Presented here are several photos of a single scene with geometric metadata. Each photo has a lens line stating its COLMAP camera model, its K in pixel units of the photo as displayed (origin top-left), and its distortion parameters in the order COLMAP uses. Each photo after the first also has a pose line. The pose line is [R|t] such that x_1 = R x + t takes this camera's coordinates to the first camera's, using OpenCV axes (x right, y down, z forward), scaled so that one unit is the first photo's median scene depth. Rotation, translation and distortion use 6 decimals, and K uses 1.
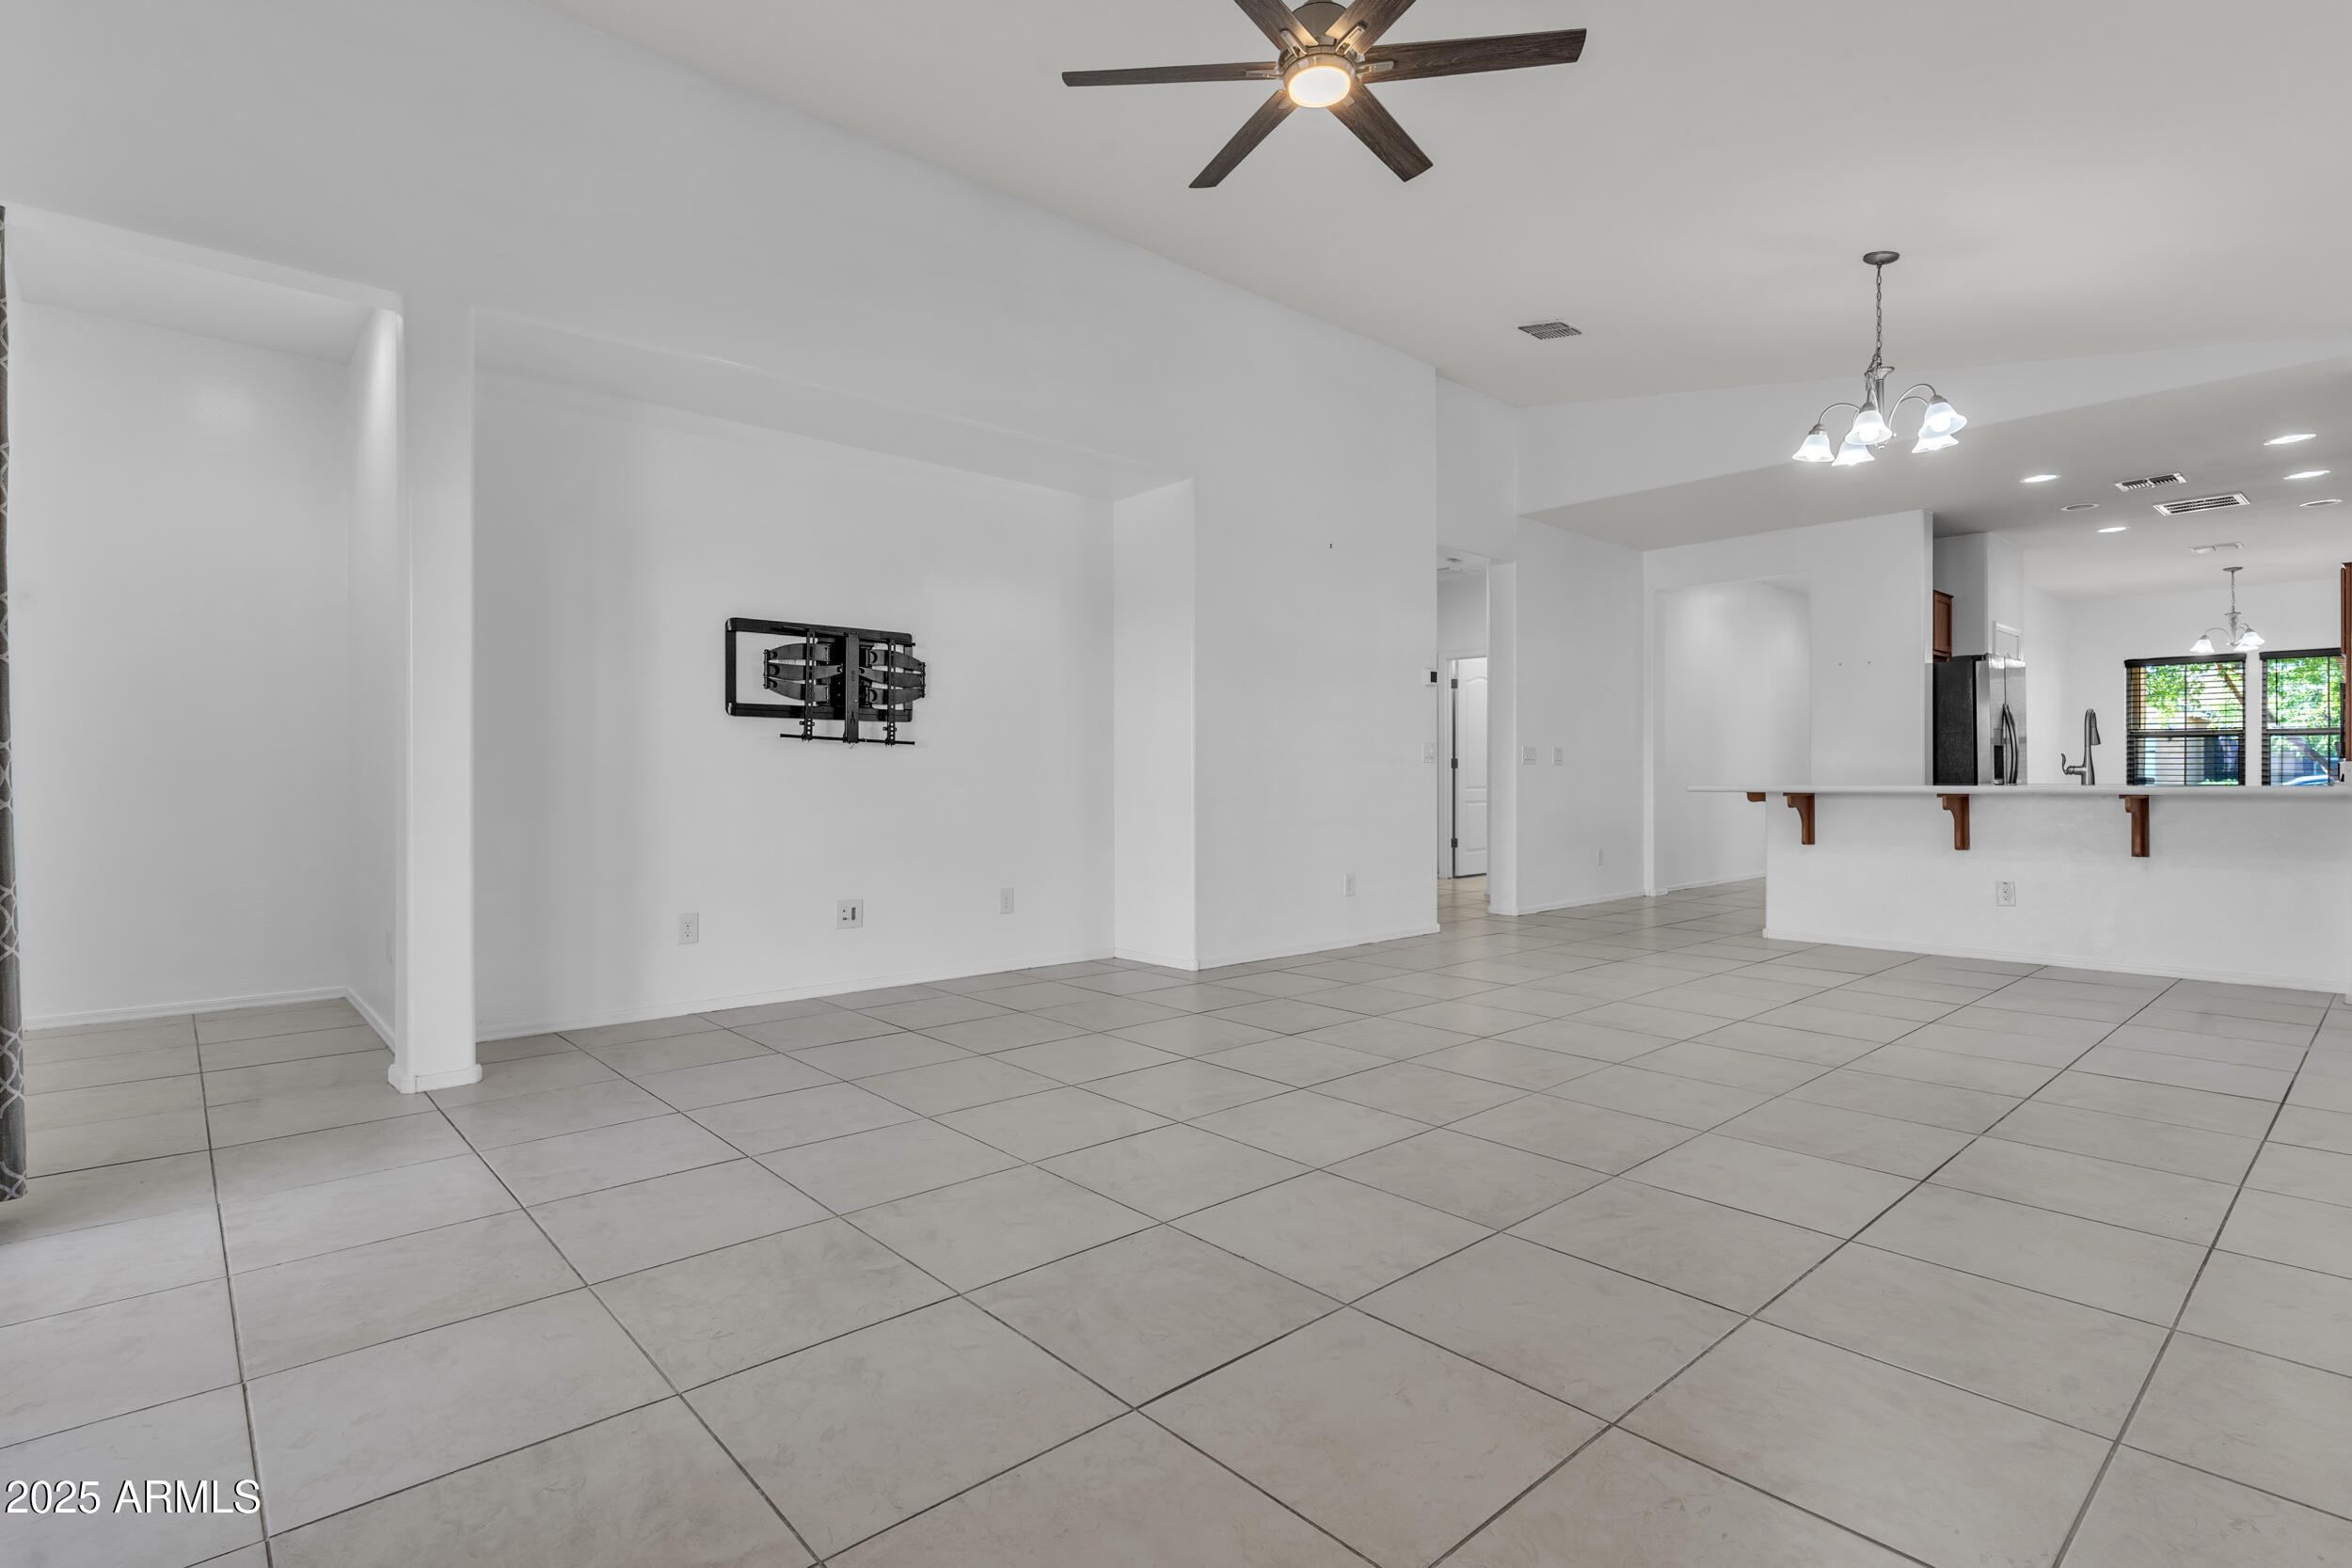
lens RADIAL K [[1141.9, 0, 1179.9], [0, 1141.9, 769.4], [0, 0, 1]] dist [0.001579, -0.000001]
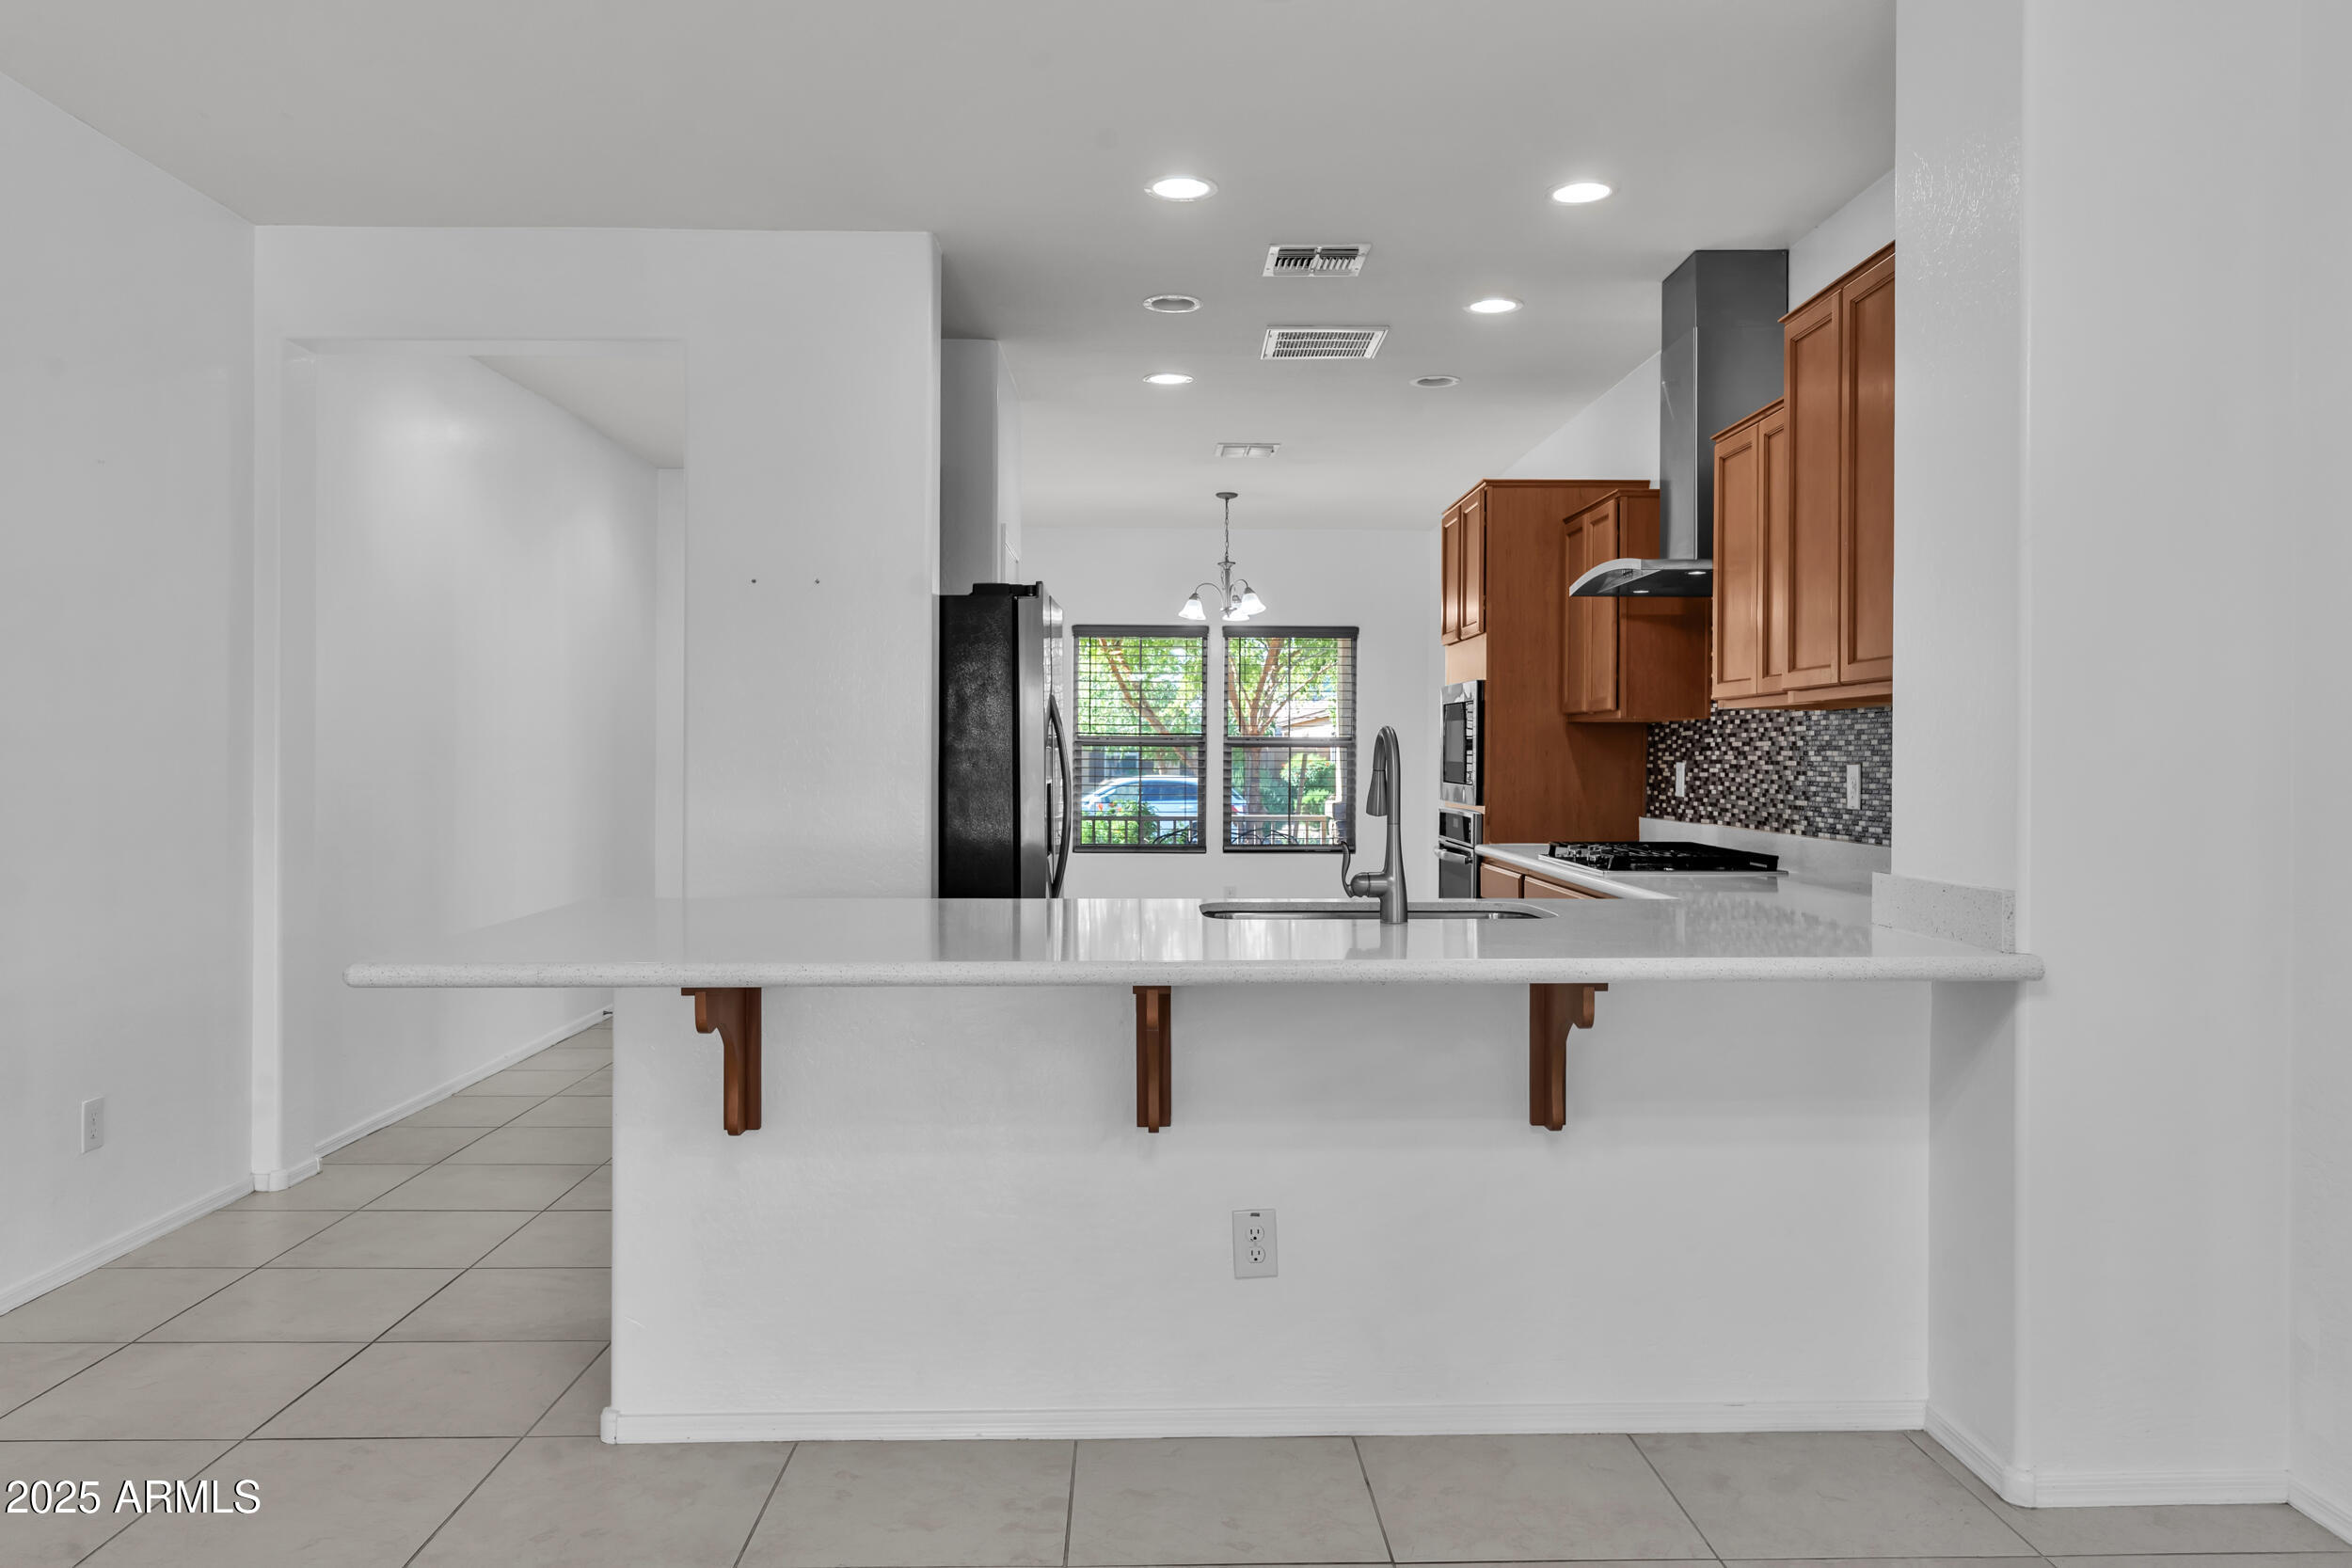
lens RADIAL K [[1642.6, 0, 1158.4], [0, 1642.6, 760.8], [0, 0, 1]] dist [-0.003747, 0.003030]
pose [[0.662291, 0.003100, 0.749240, 0.293275], [-0.007098, 0.999973, 0.002136, -0.038351], [-0.749213, -0.006733, 0.662295, 0.627804]]
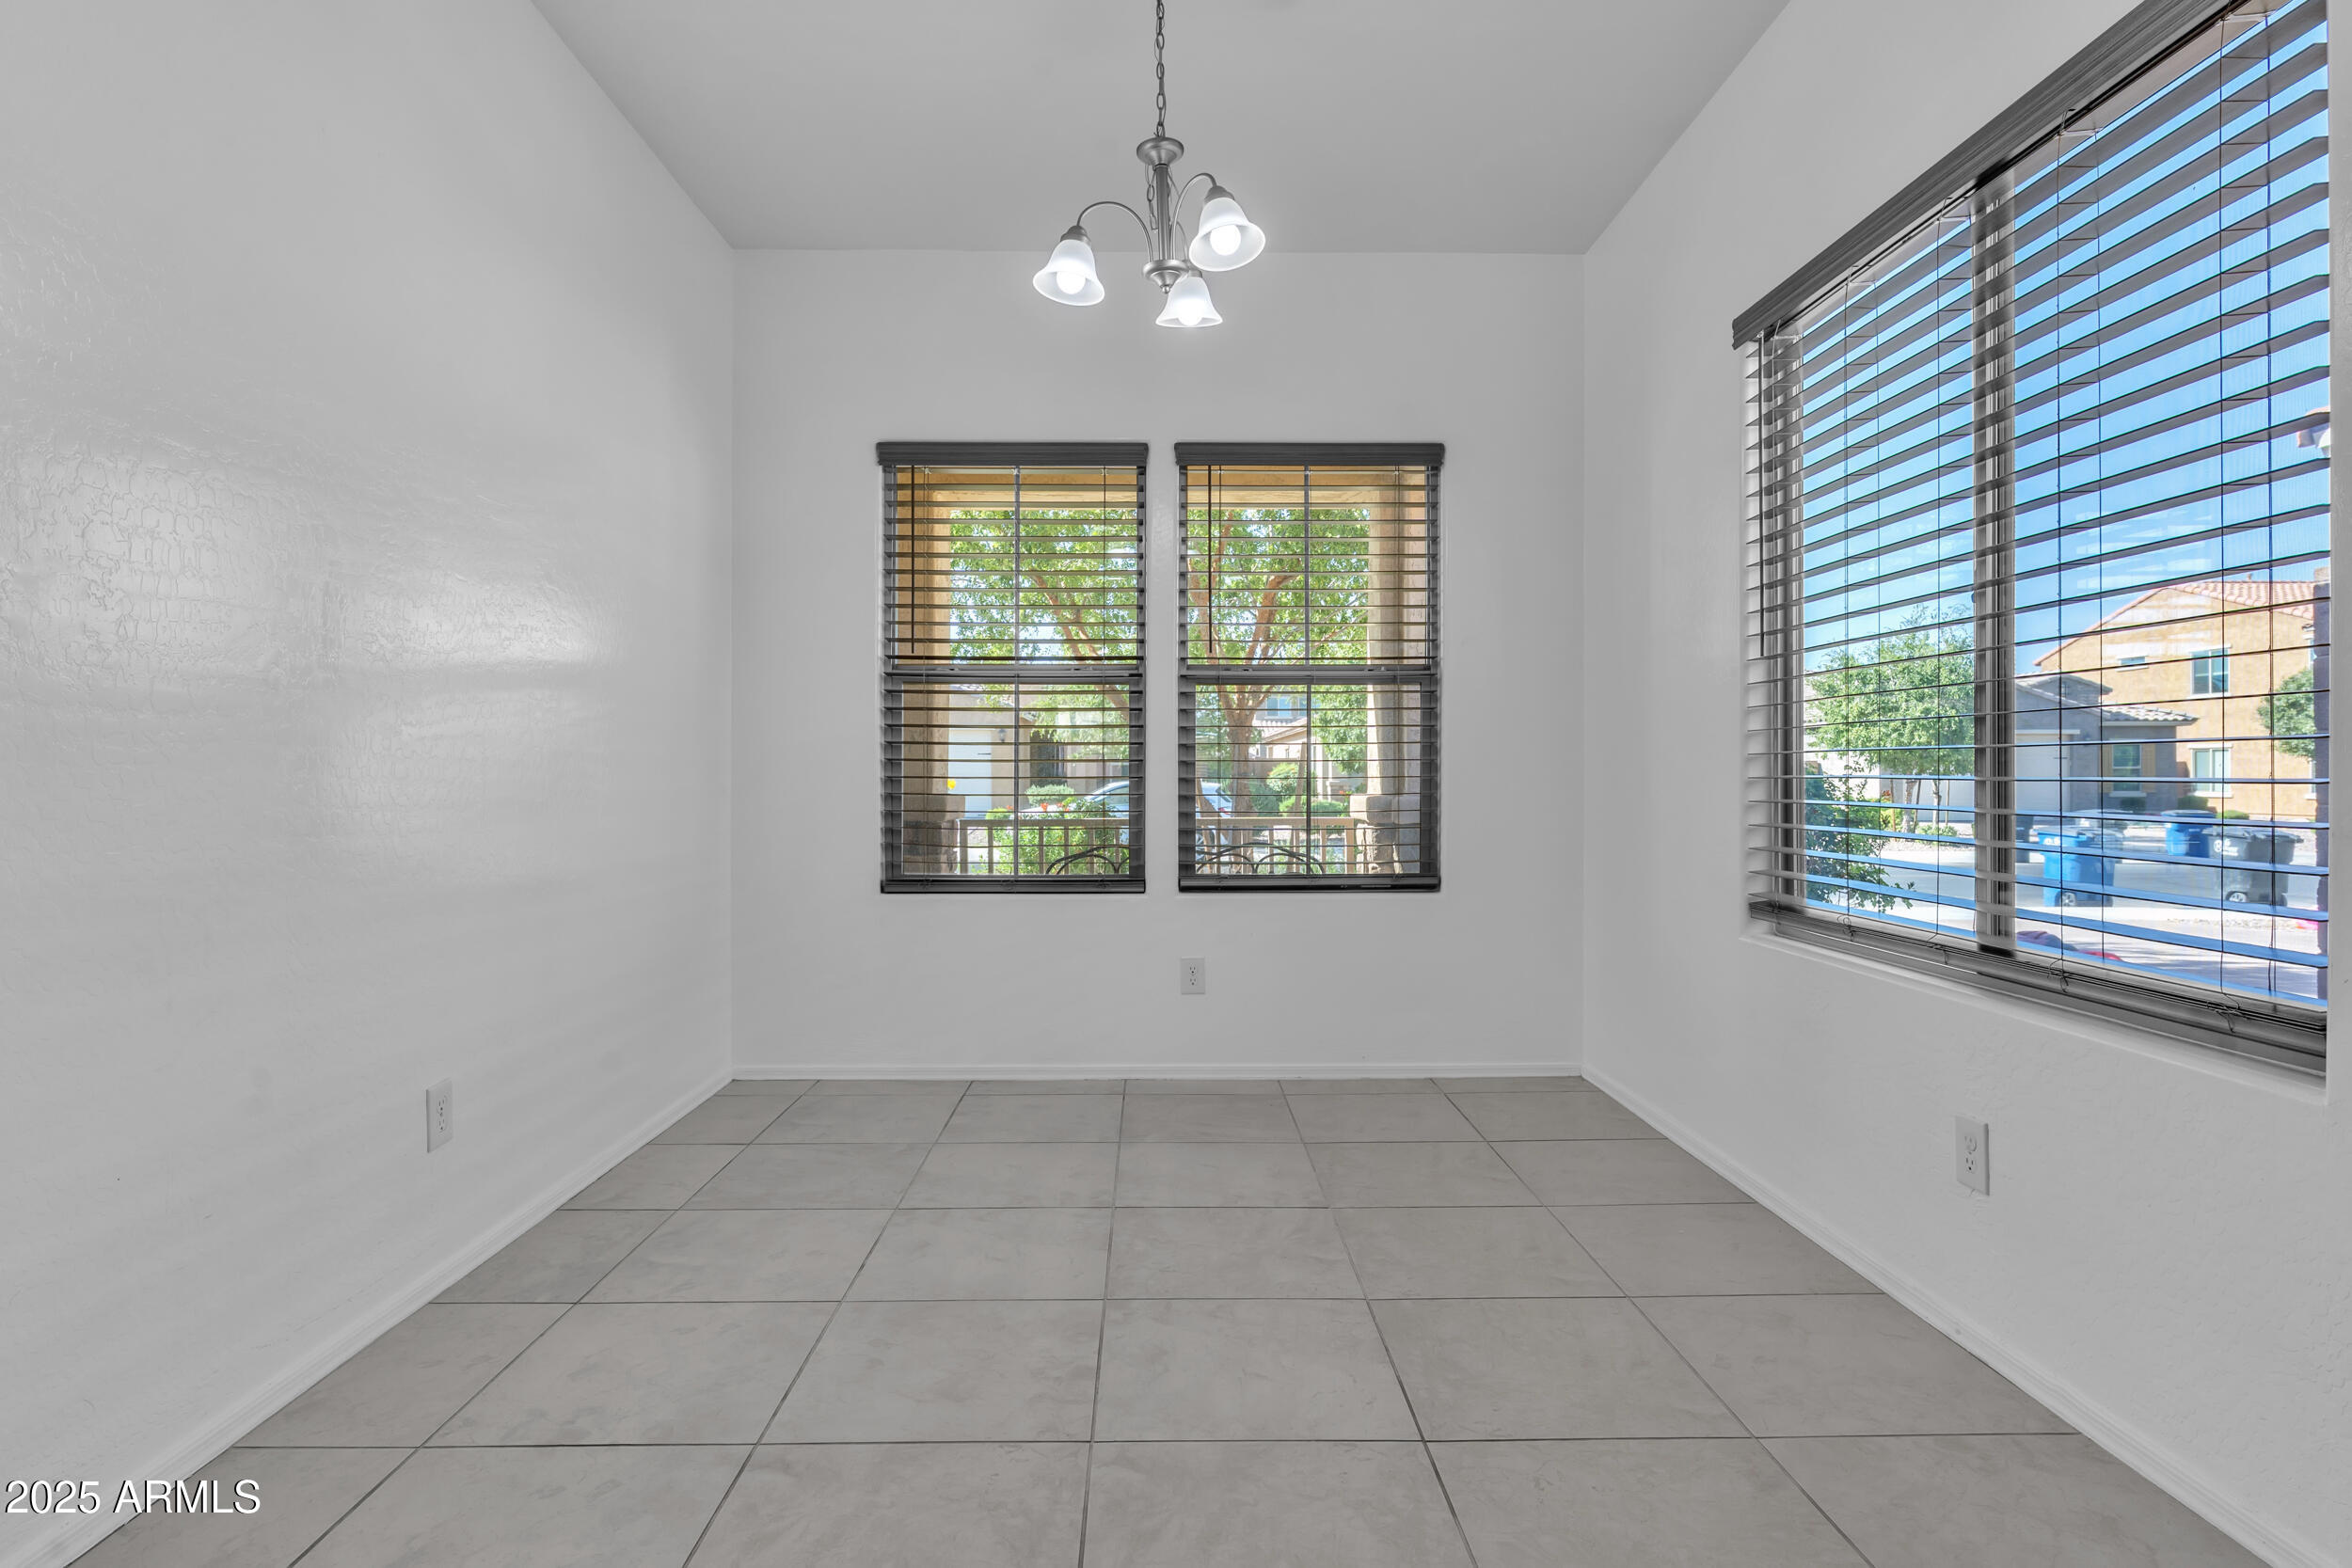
lens RADIAL K [[1241.4, 0, 1172.9], [0, 1241.4, 780.0], [0, 0, 1]] dist [0.000242, -0.000192]
pose [[0.661006, -0.002542, 0.750377, 1.121808], [-0.002023, 0.999985, 0.005170, -0.001860], [-0.750378, -0.004935, 0.660990, 1.275599]]
